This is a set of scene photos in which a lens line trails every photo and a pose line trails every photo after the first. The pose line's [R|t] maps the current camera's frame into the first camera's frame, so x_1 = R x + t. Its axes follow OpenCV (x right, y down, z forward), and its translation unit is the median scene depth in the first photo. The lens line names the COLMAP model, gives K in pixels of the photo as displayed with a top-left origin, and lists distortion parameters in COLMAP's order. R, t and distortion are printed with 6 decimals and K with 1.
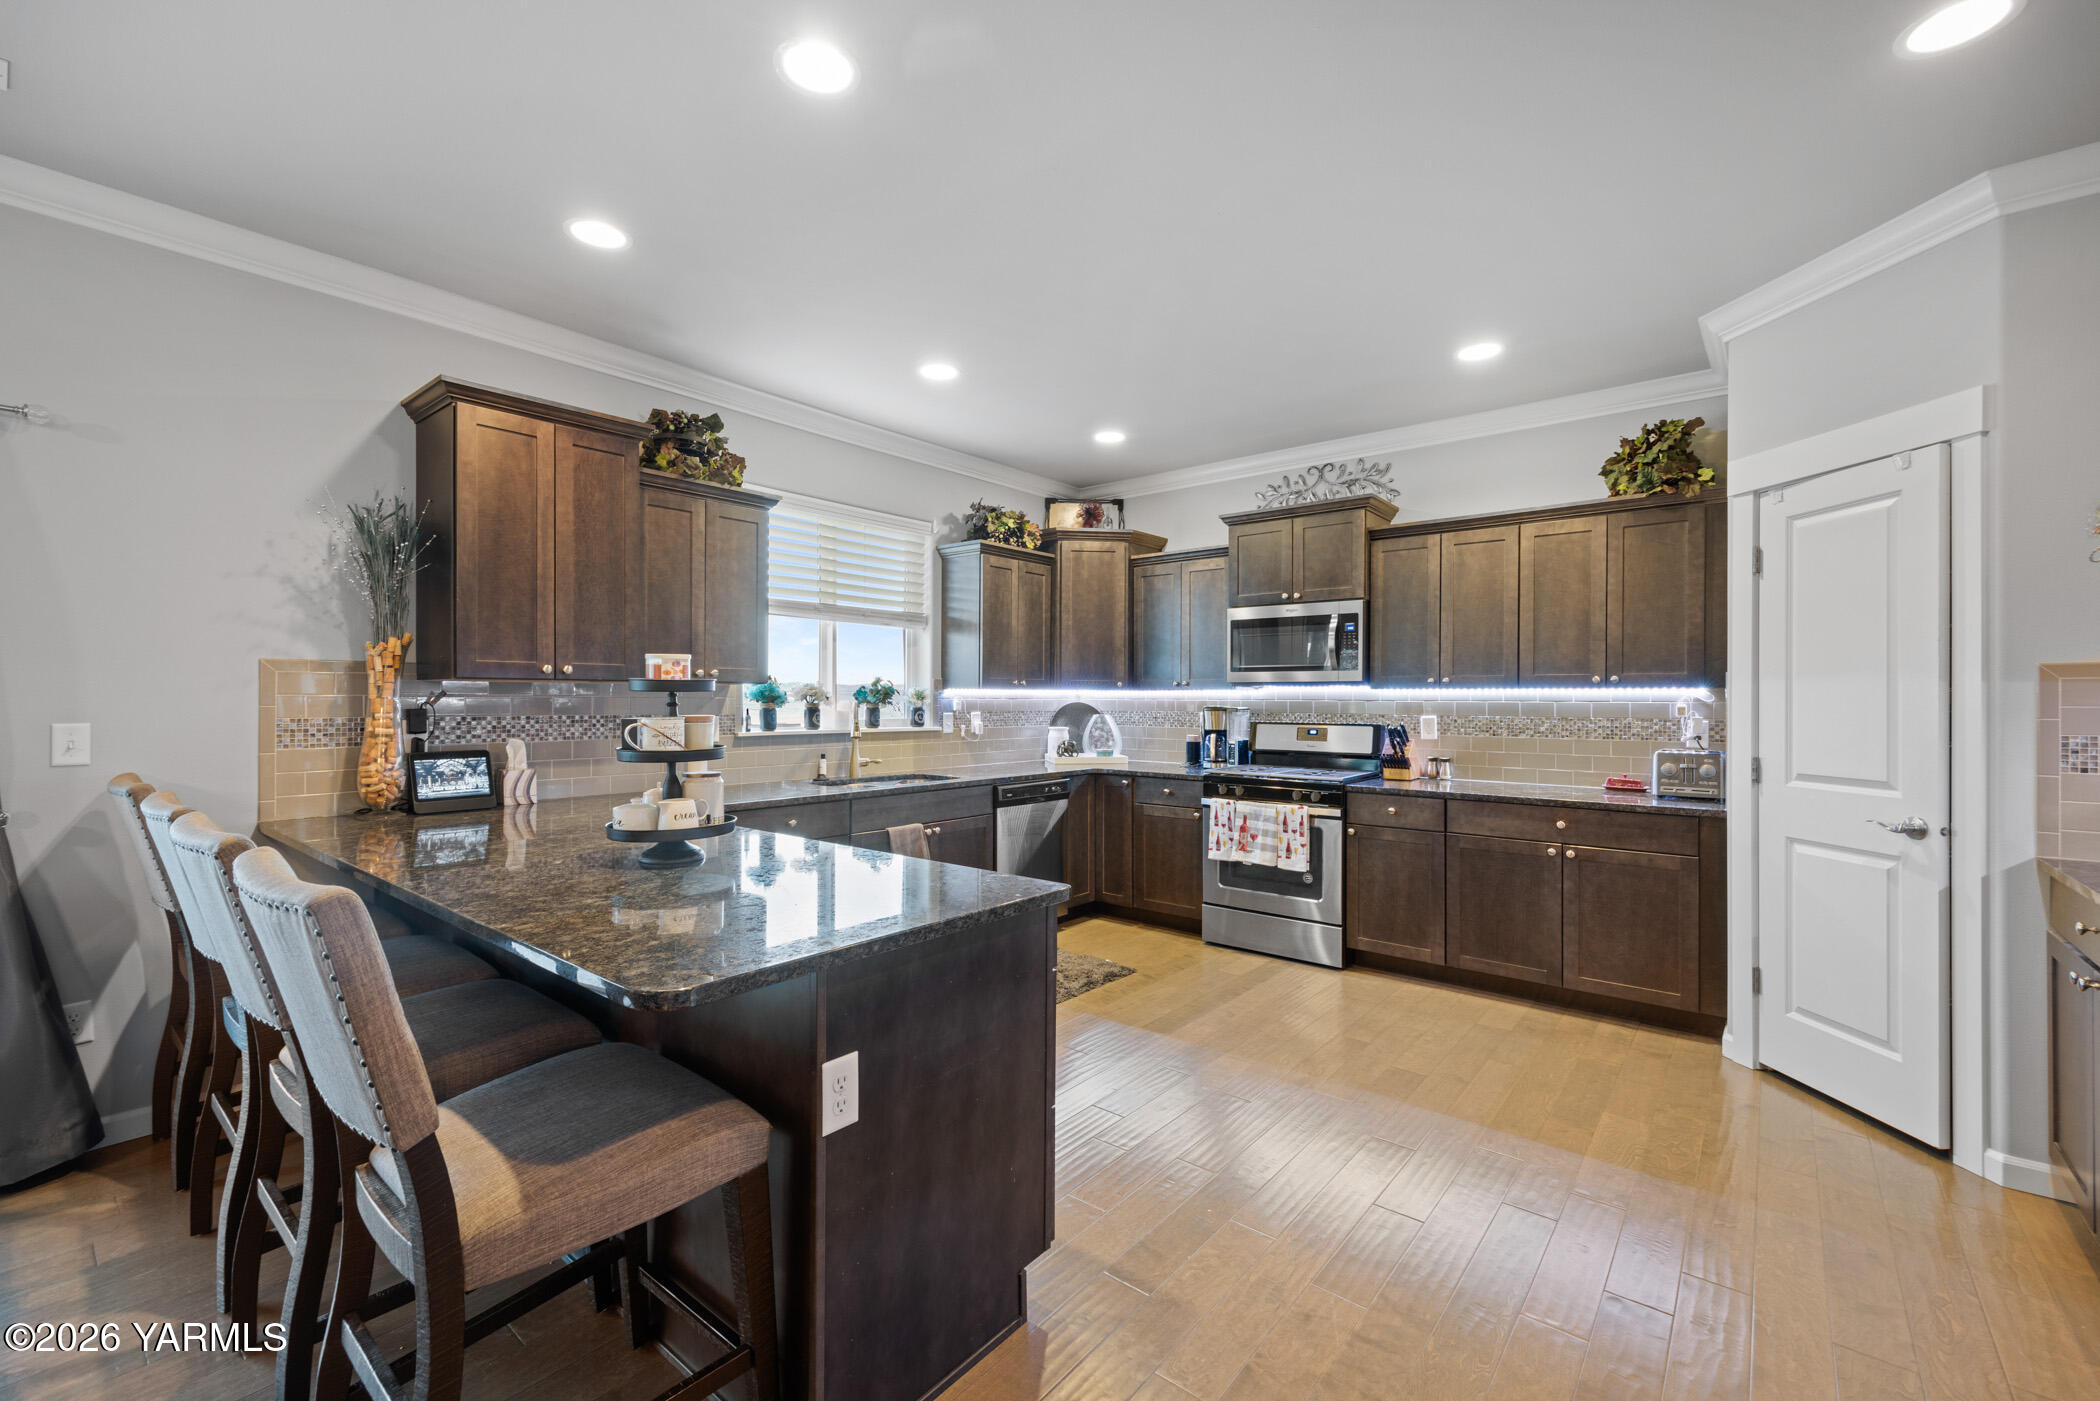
lens RADIAL K [[838.1, 0, 1051.9], [0, 838.1, 699.6], [0, 0, 1]] dist [-0.001516, 0.000183]
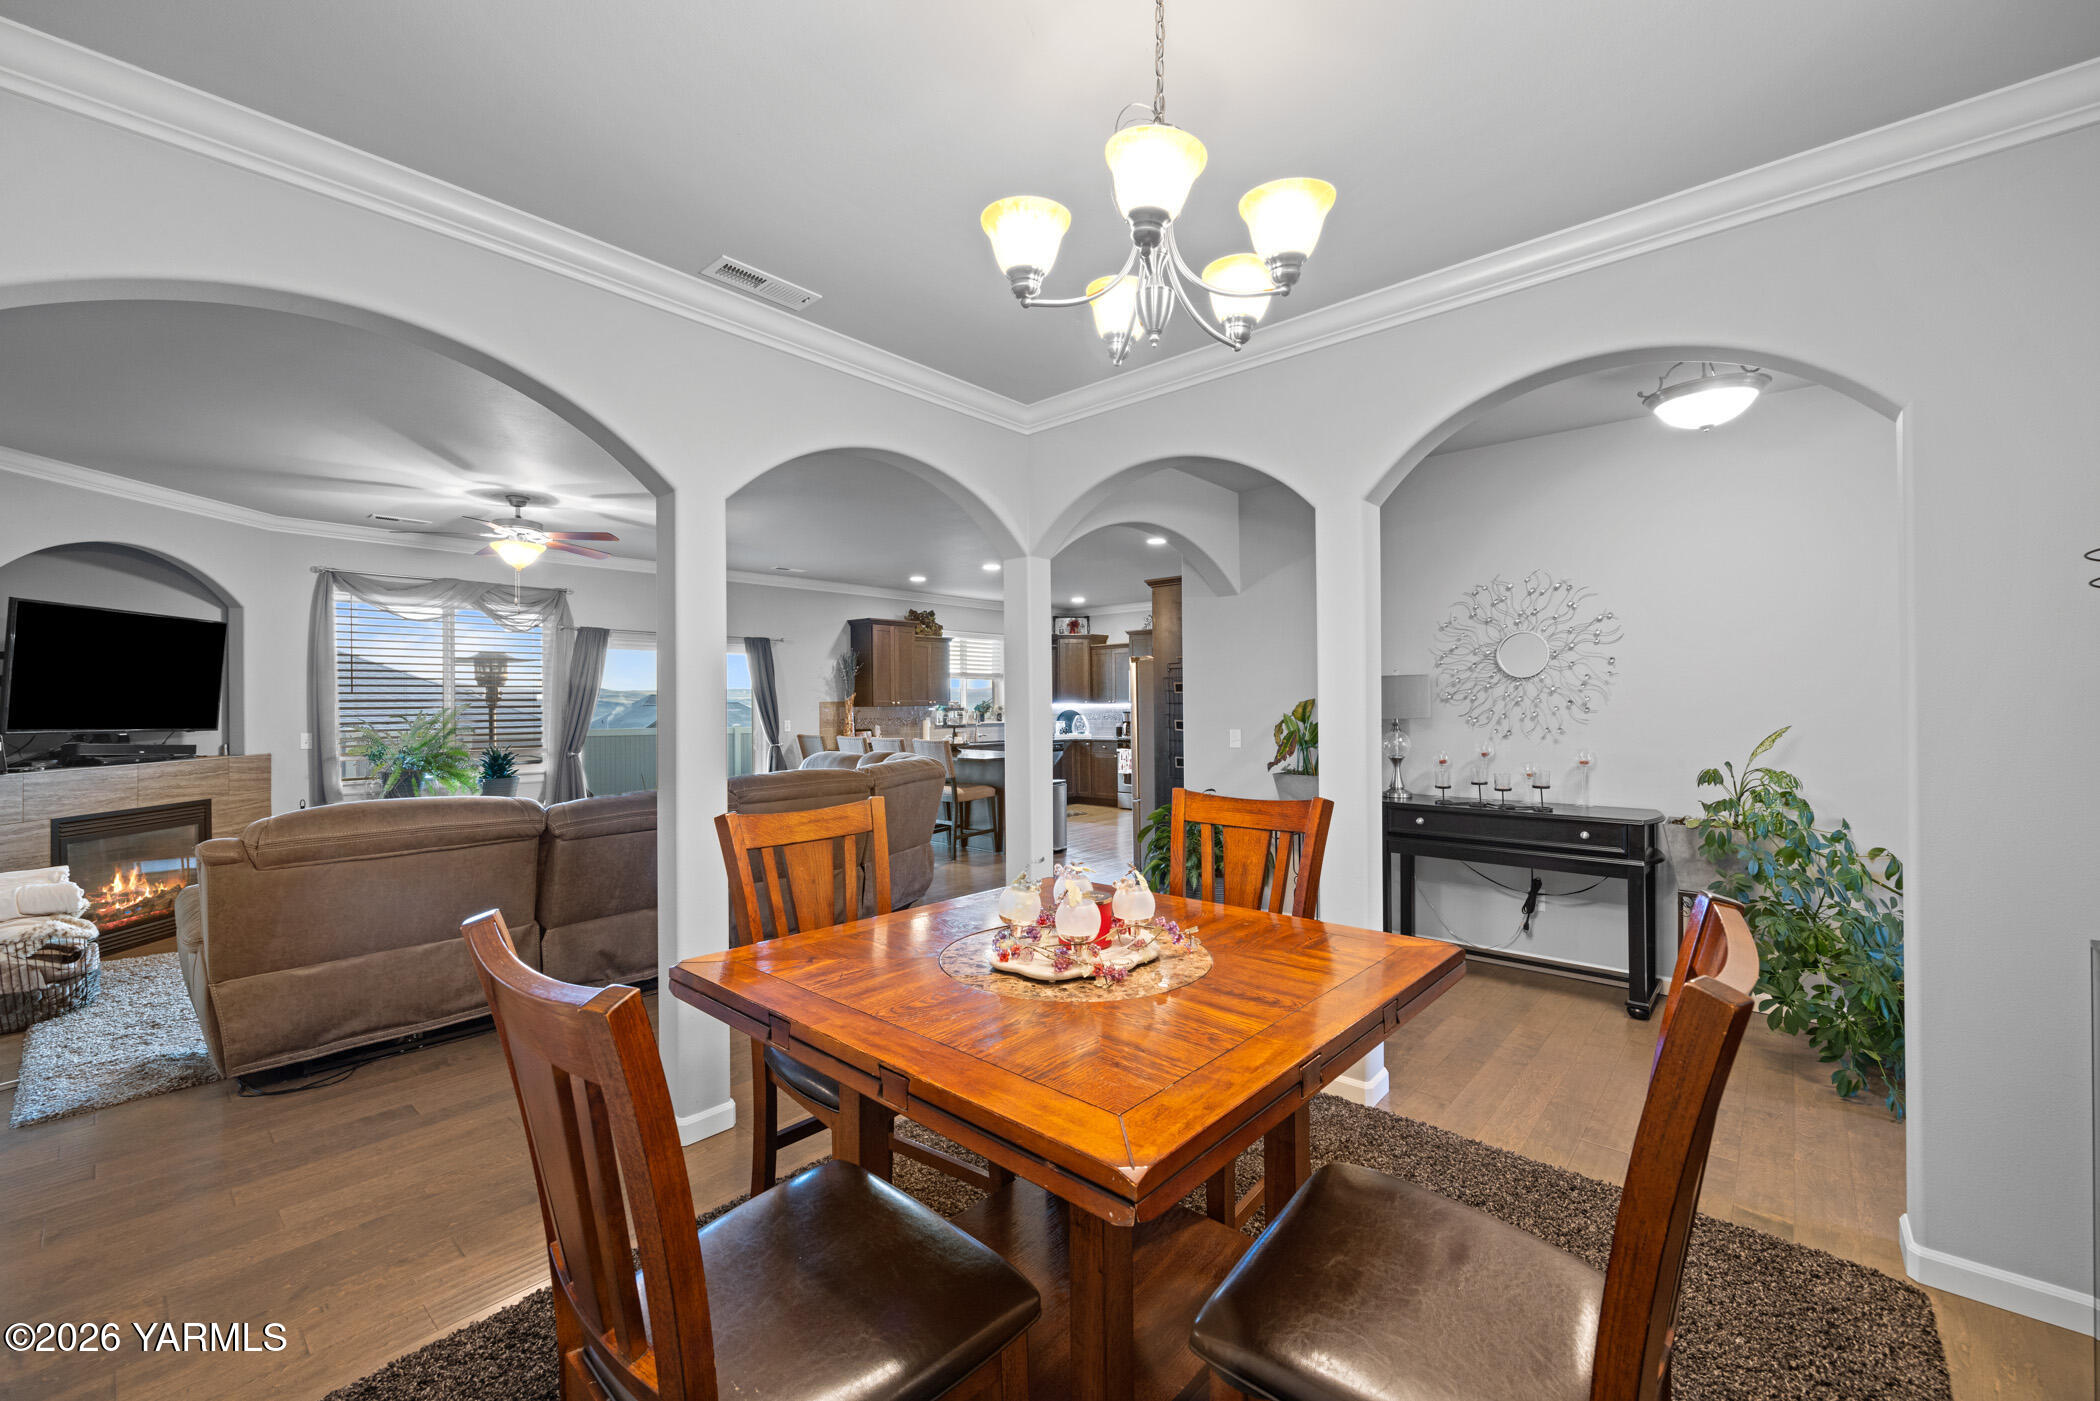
lens RADIAL K [[838.1, 0, 1038.2], [0, 838.1, 700.2], [0, 0, 1]] dist [-0.001516, 0.000183]
pose [[0.997797, -0.011557, -0.065334, 0.102488], [0.011503, 0.999933, -0.001211, -0.023182], [0.065344, 0.000457, 0.997863, -1.338129]]
